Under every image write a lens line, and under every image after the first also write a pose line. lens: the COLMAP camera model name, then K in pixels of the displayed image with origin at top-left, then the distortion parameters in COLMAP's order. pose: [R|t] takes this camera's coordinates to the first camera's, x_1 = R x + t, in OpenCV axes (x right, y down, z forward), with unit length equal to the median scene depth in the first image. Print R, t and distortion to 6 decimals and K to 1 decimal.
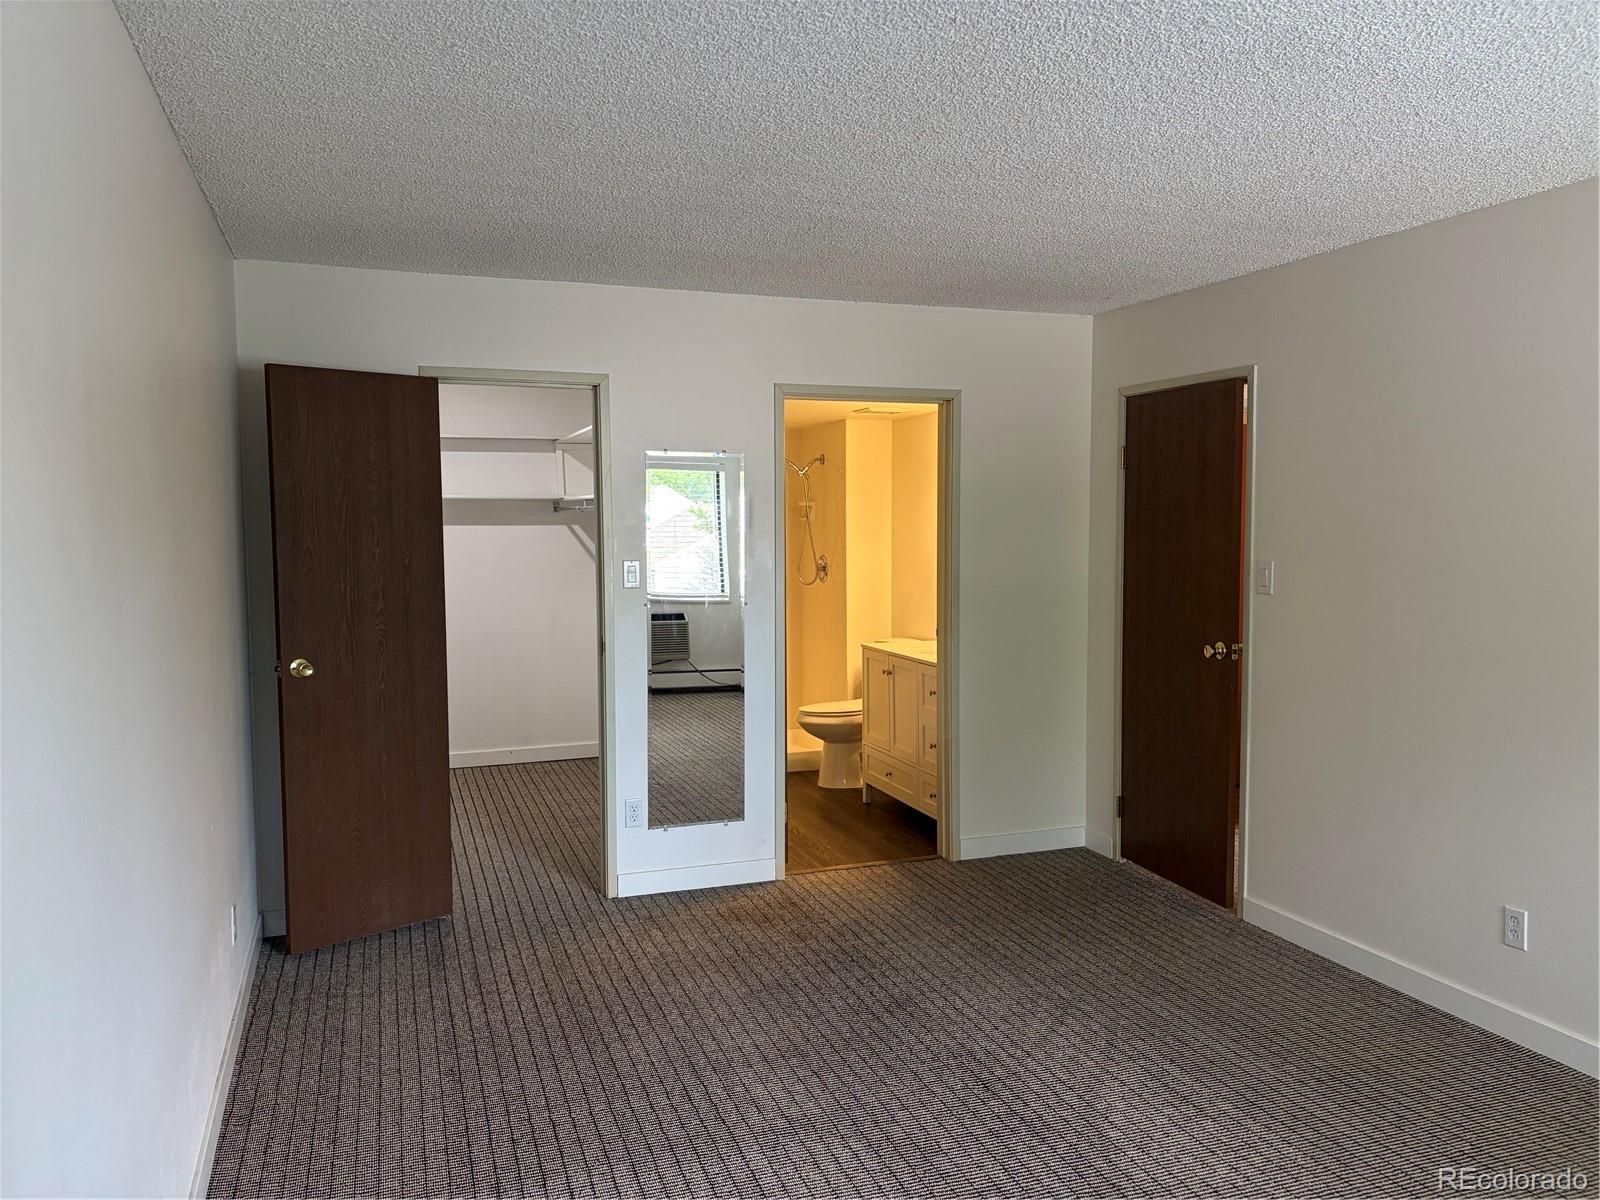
lens RADIAL K [[1202.4, 0, 800.0], [0, 1202.4, 600.0], [0, 0, 1]] dist [0.068388, -0.065206]
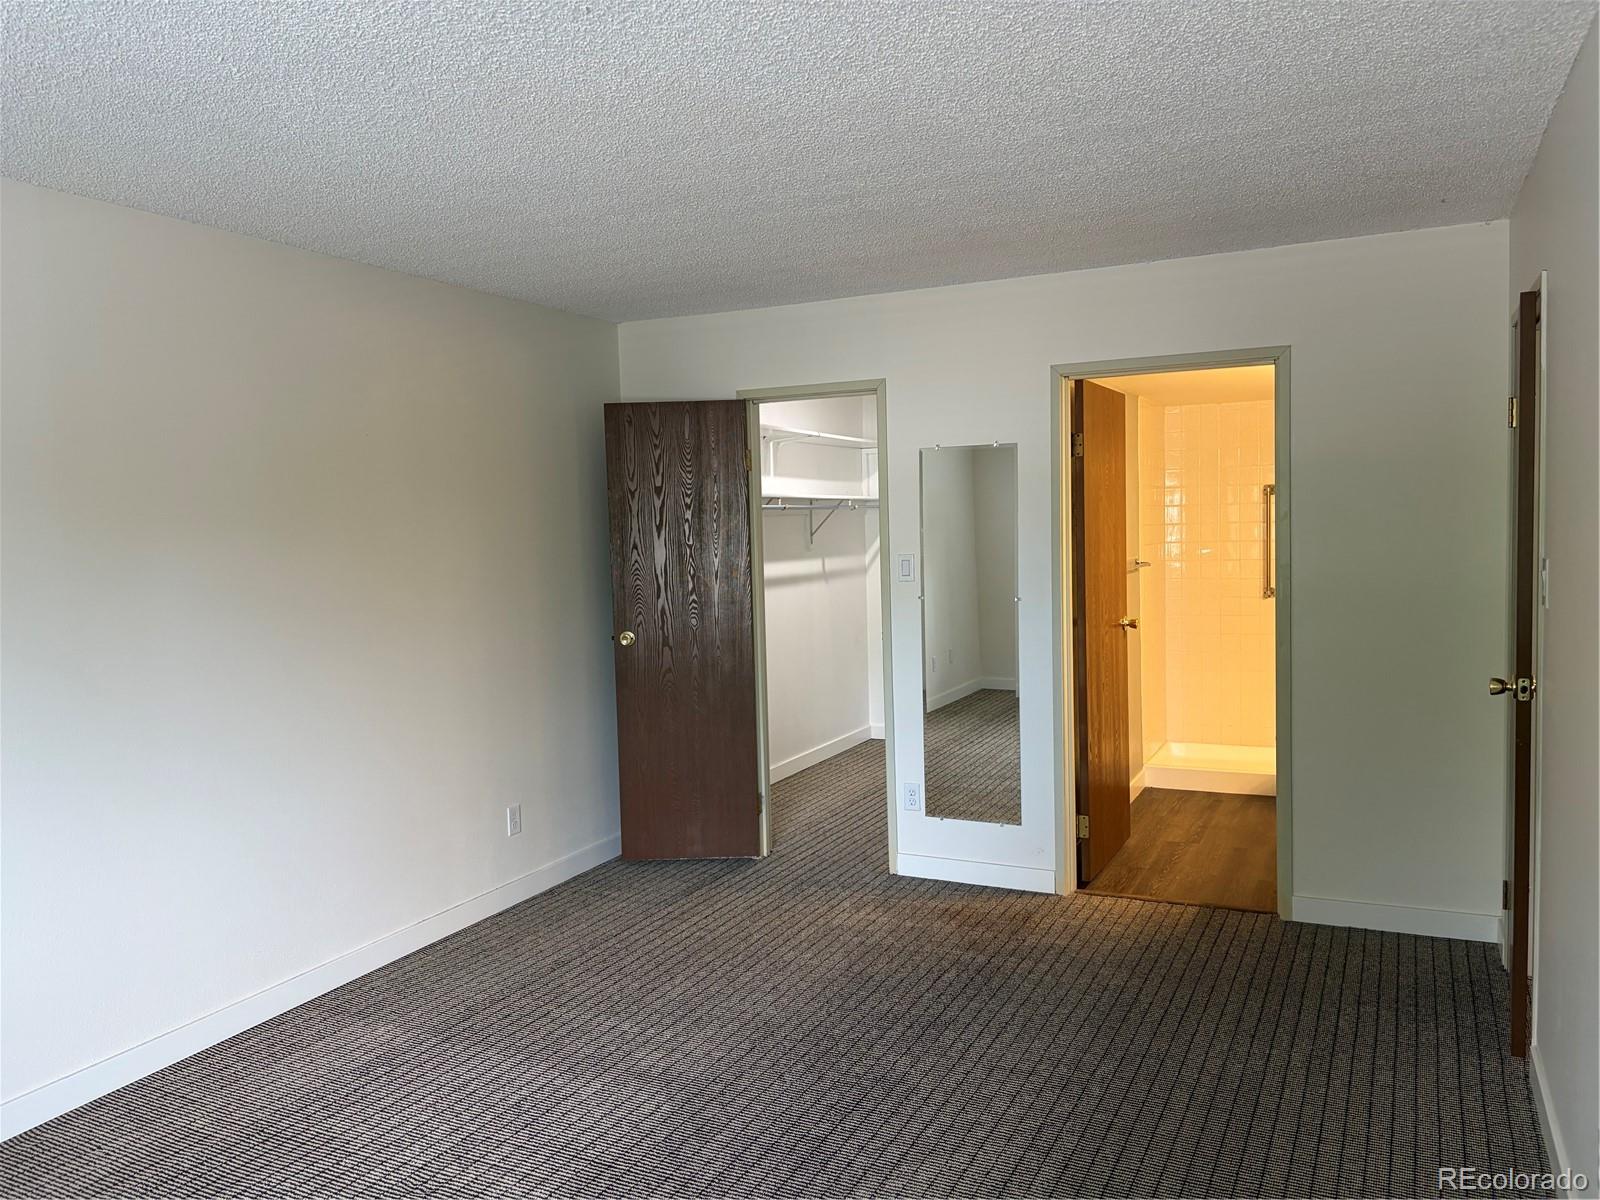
lens RADIAL K [[1202.4, 0, 800.0], [0, 1202.4, 600.0], [0, 0, 1]] dist [0.068388, -0.065206]
pose [[0.695691, 0.028792, -0.717764, 0.553293], [-0.018928, 0.999584, 0.021751, -0.014807], [0.718091, -0.001546, 0.695947, 0.214522]]
